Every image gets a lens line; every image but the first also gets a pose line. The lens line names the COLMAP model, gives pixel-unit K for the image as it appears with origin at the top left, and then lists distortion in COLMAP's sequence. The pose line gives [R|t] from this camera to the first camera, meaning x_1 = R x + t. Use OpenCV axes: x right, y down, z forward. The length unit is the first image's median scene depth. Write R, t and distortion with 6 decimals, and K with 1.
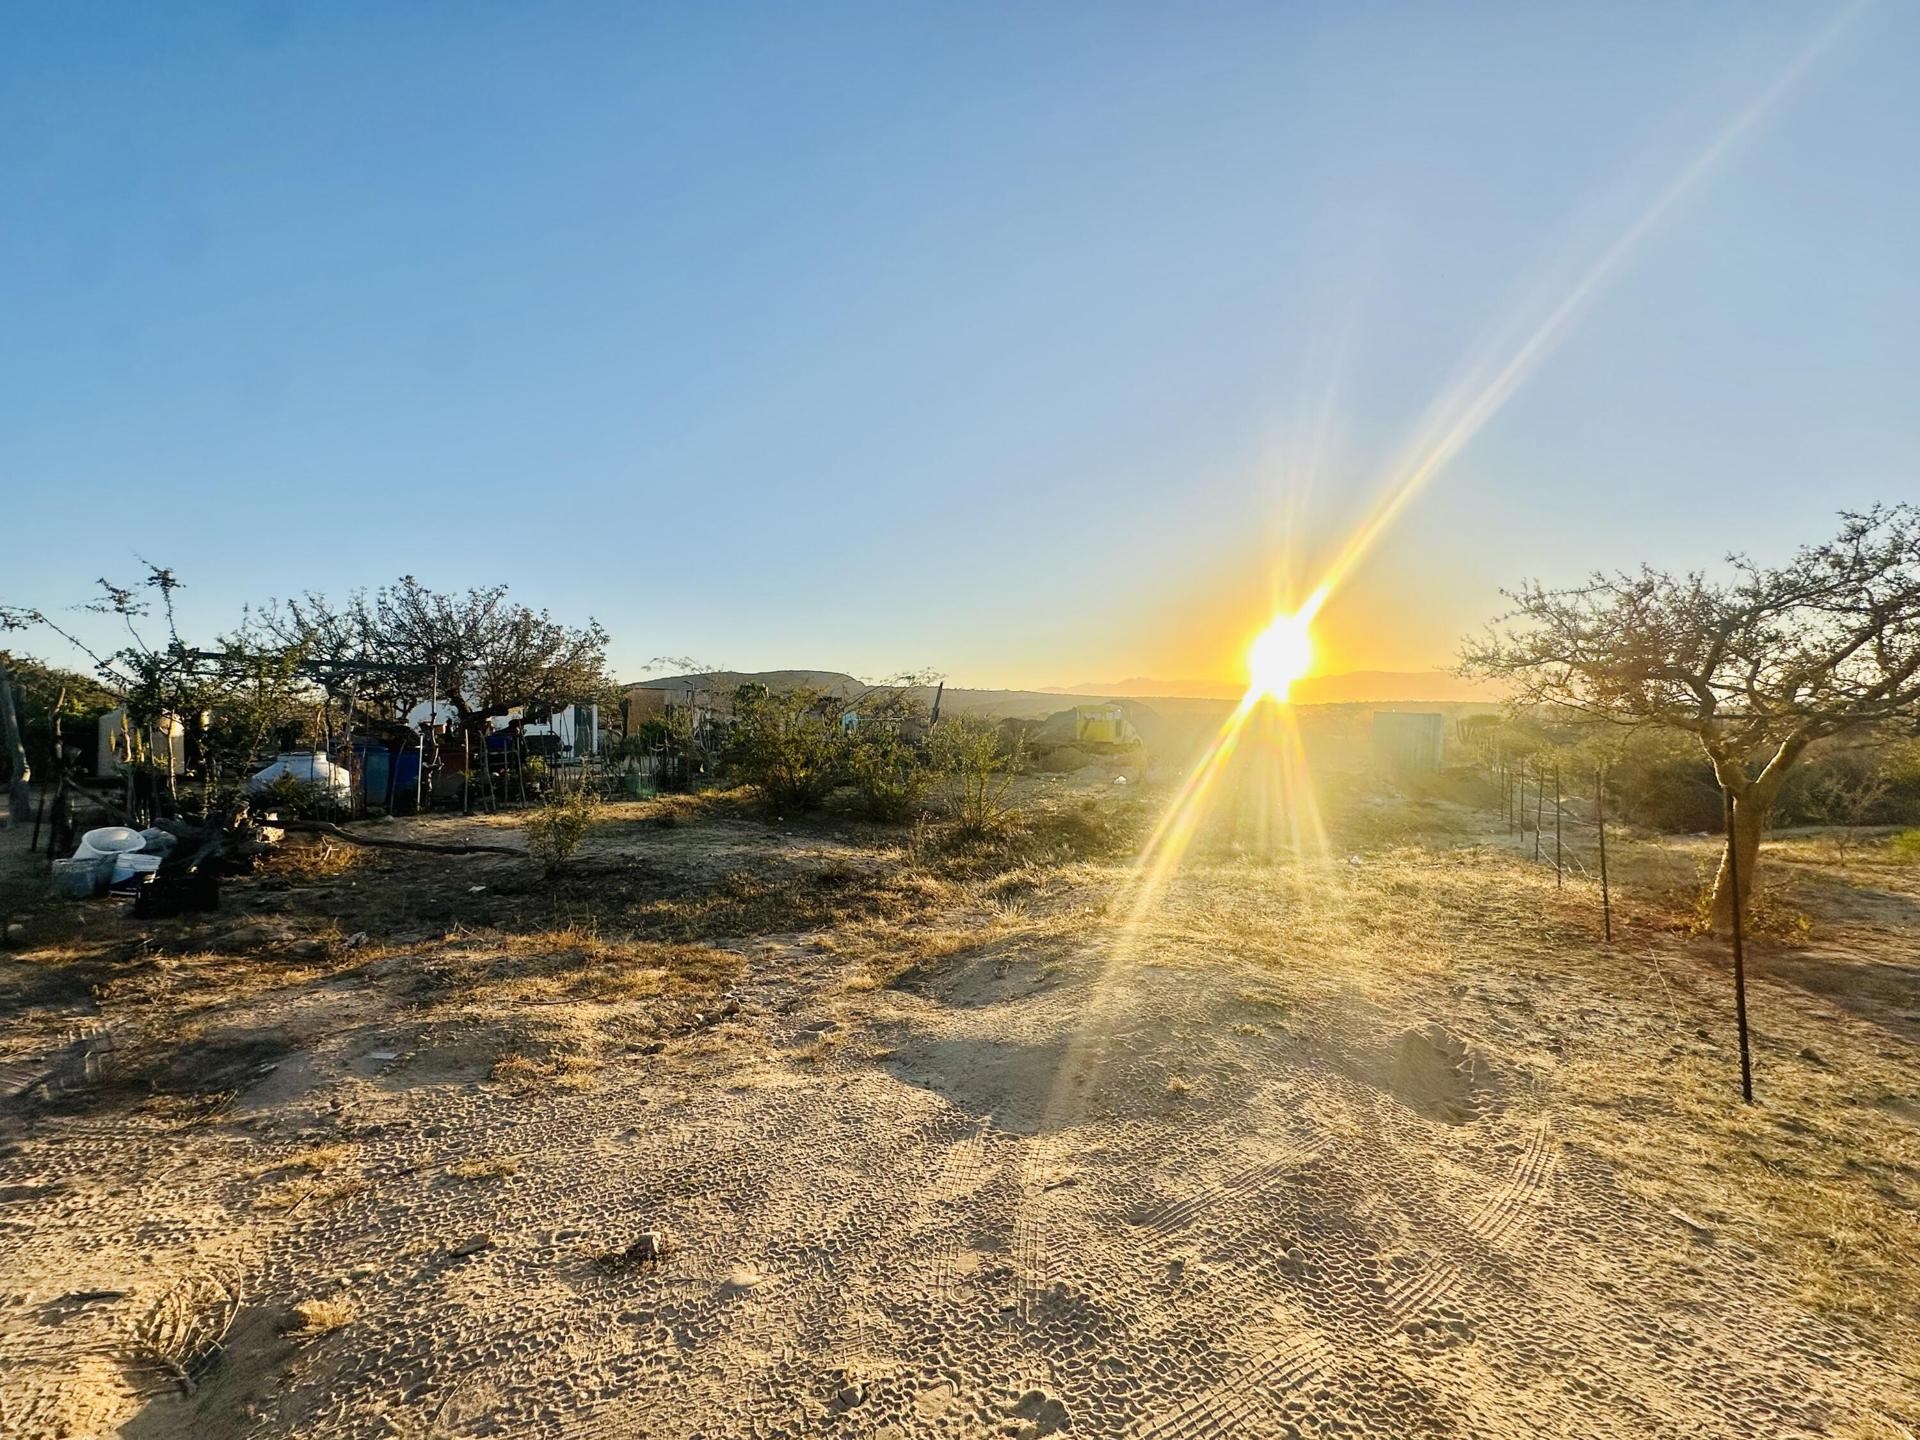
lens RADIAL K [[765.1, 0, 960.0], [0, 765.1, 720.0], [0, 0, 1]] dist [0.001633, 0.000288]
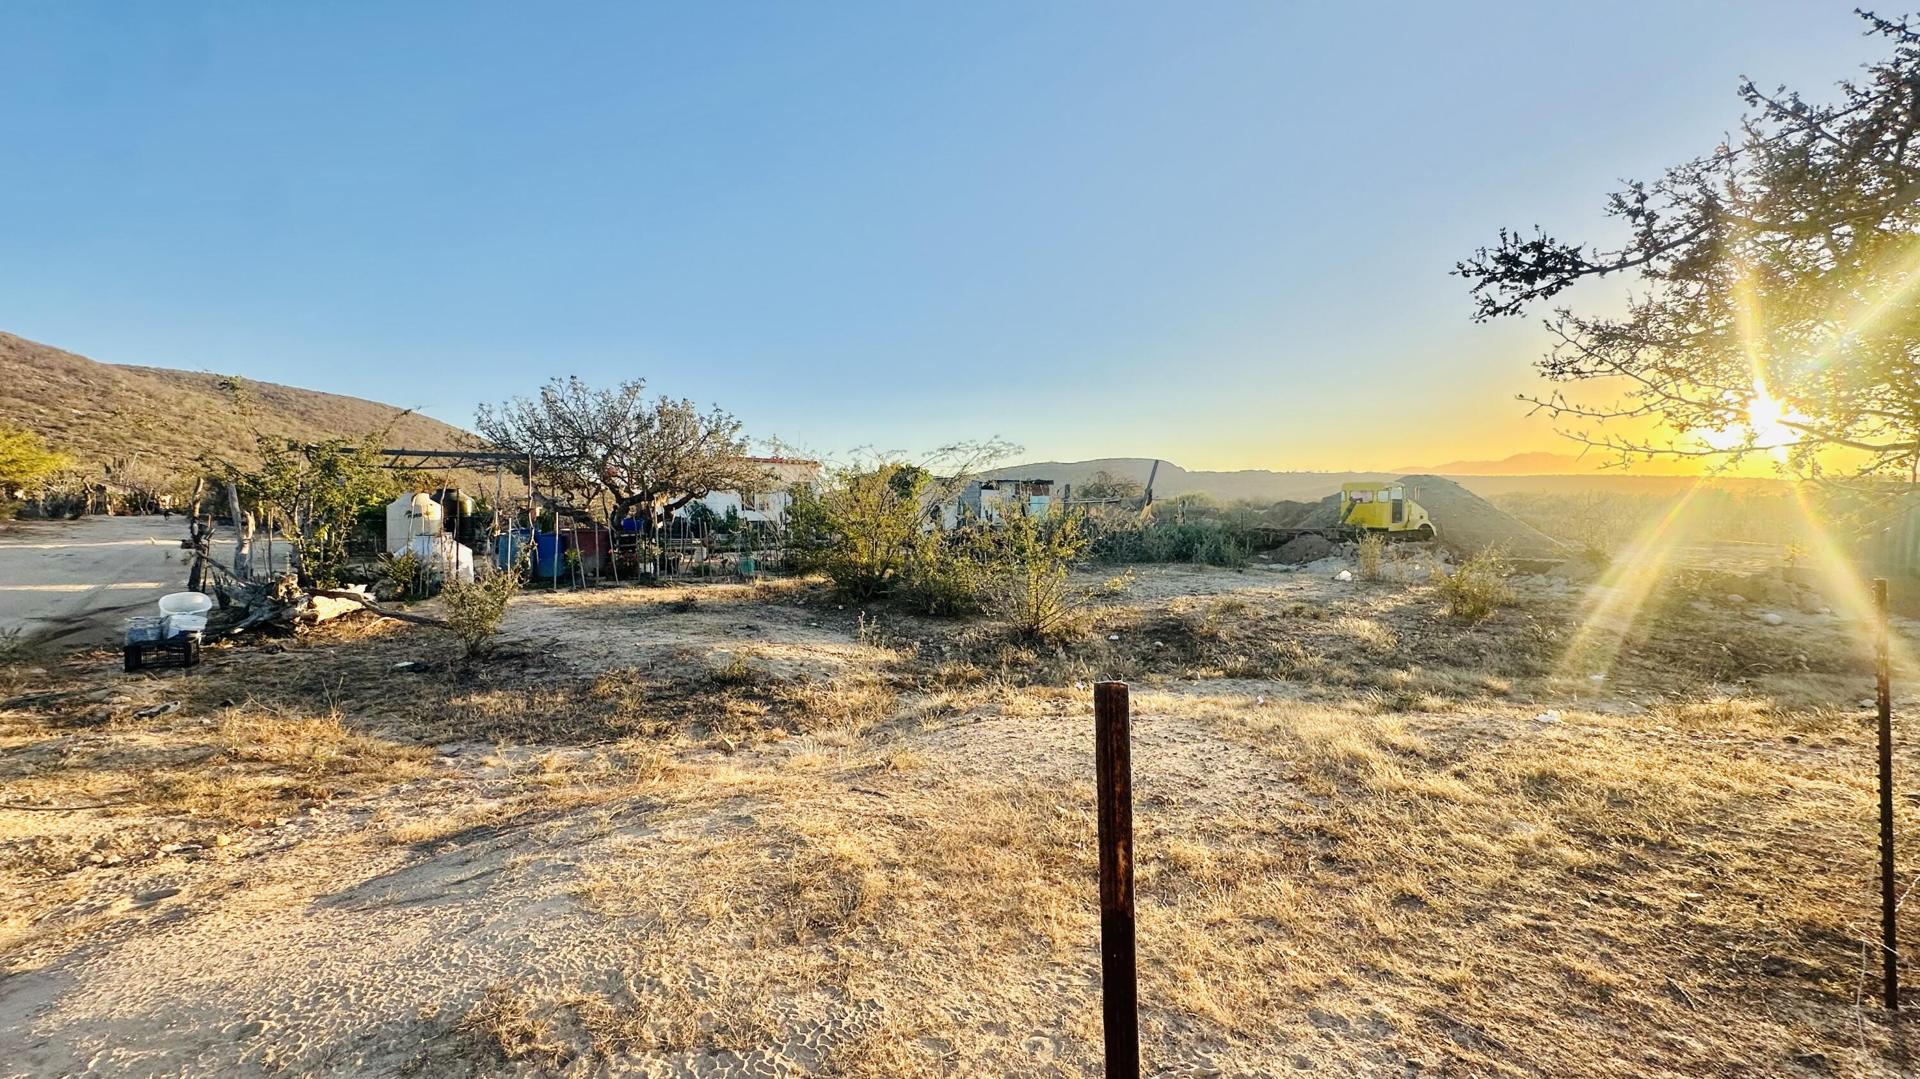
lens RADIAL K [[769.7, 0, 960.0], [0, 769.7, 539.5], [0, 0, 1]] dist [-0.001852, 0.000634]
pose [[0.915275, 0.005370, -0.402793, 0.435308], [0.010602, 0.999244, 0.037414, 0.022932], [0.402689, -0.038515, 0.914526, 0.353948]]
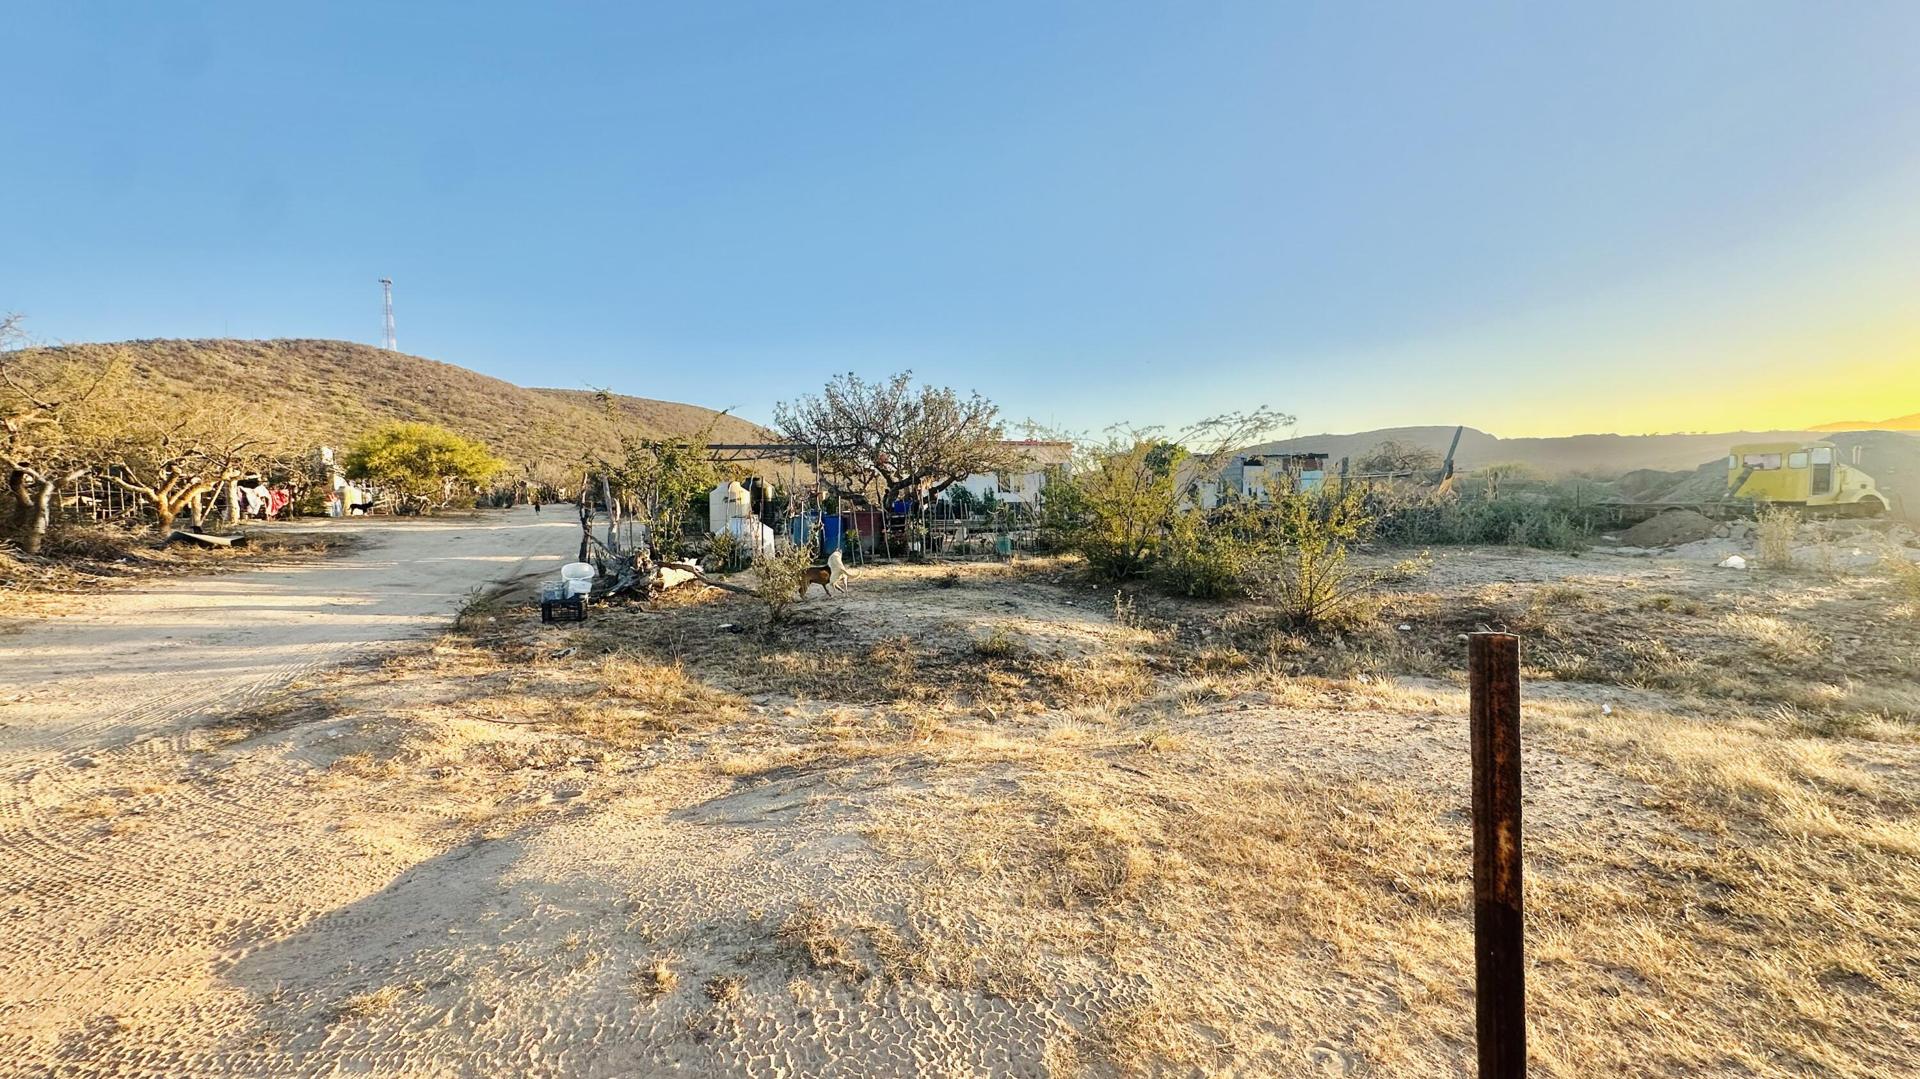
lens RADIAL K [[767.7, 0, 960.0], [0, 767.7, 539.5], [0, 0, 1]] dist [-0.000510, 0.000116]
pose [[0.739249, 0.017671, -0.673200, 0.429496], [0.026541, 0.998114, 0.055345, 0.026782], [0.672909, -0.058781, 0.737386, 0.352347]]
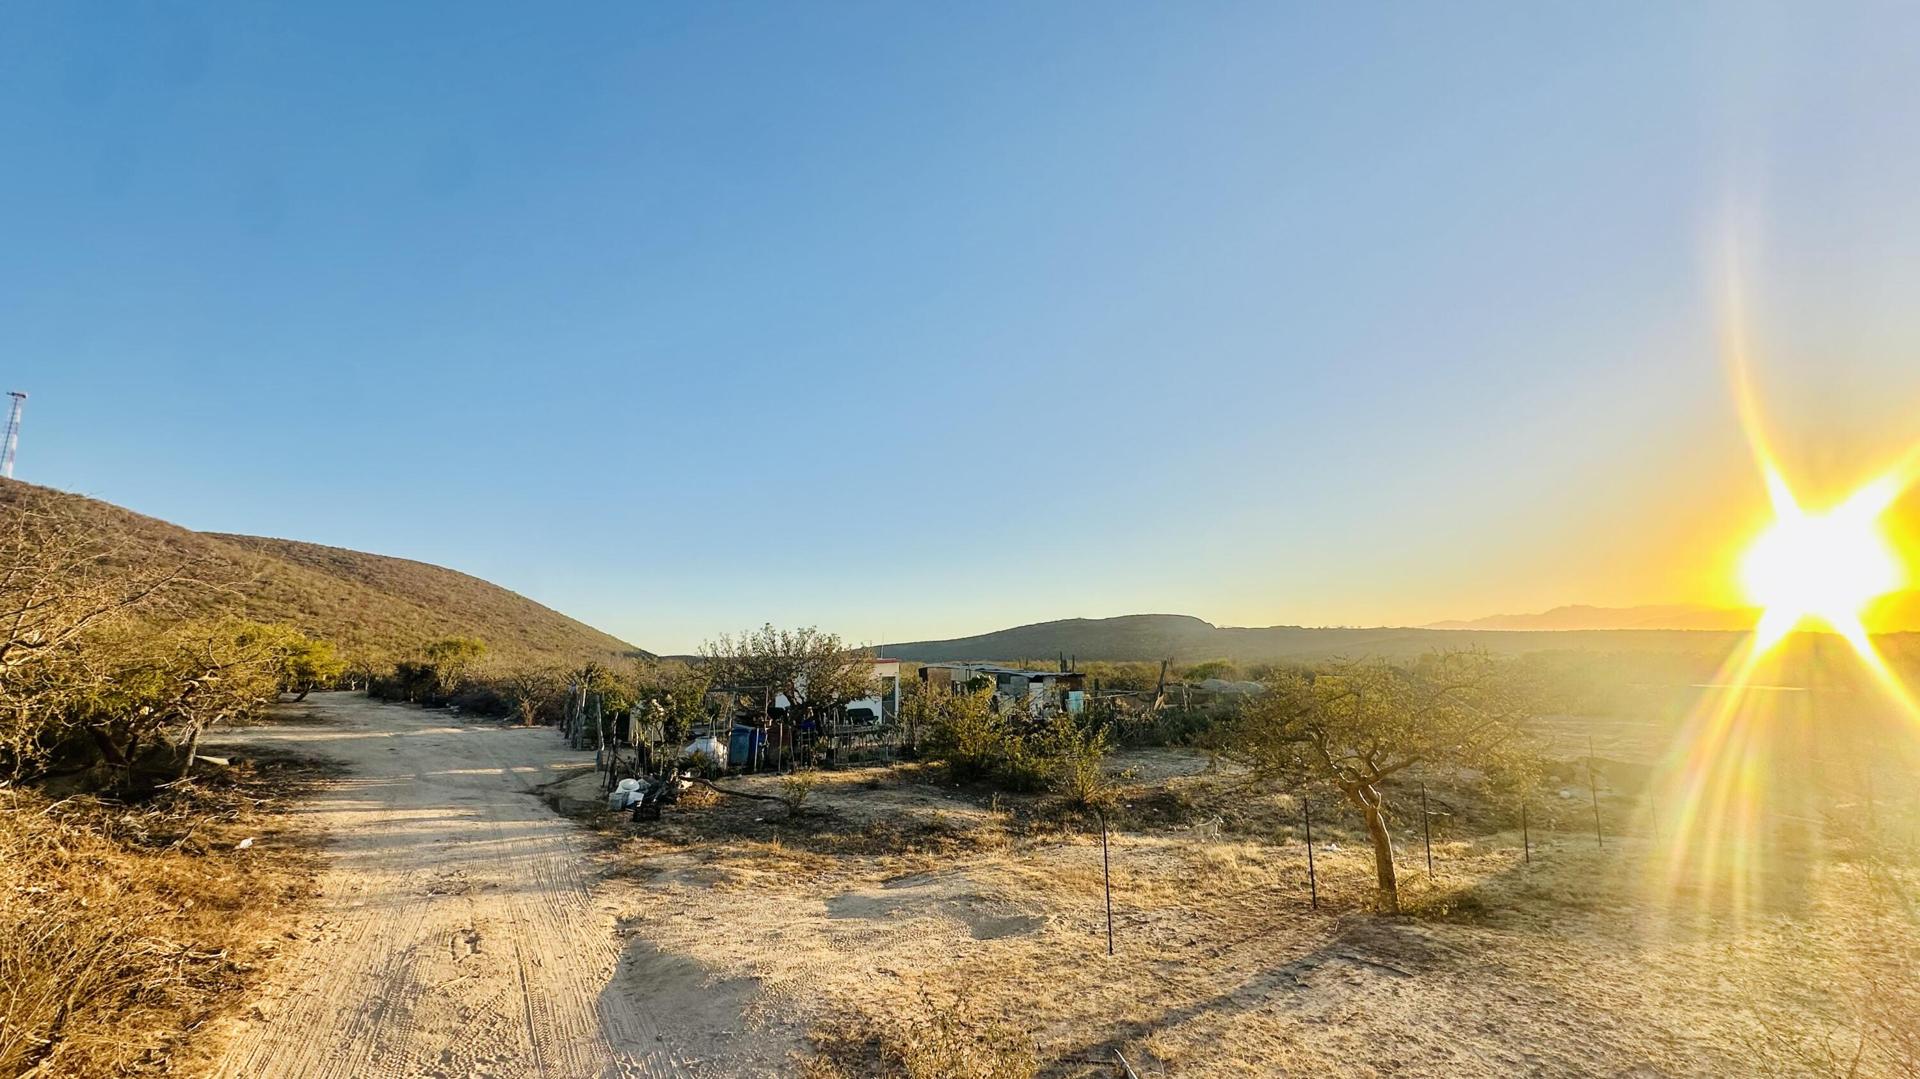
lens RADIAL K [[767.7, 0, 960.0], [0, 767.7, 539.5], [0, 0, 1]] dist [-0.000510, 0.000116]
pose [[0.900592, -0.082194, -0.426823, 0.712742], [0.012157, 0.986337, -0.164289, -0.154696], [0.434495, 0.142768, 0.889287, -0.615413]]
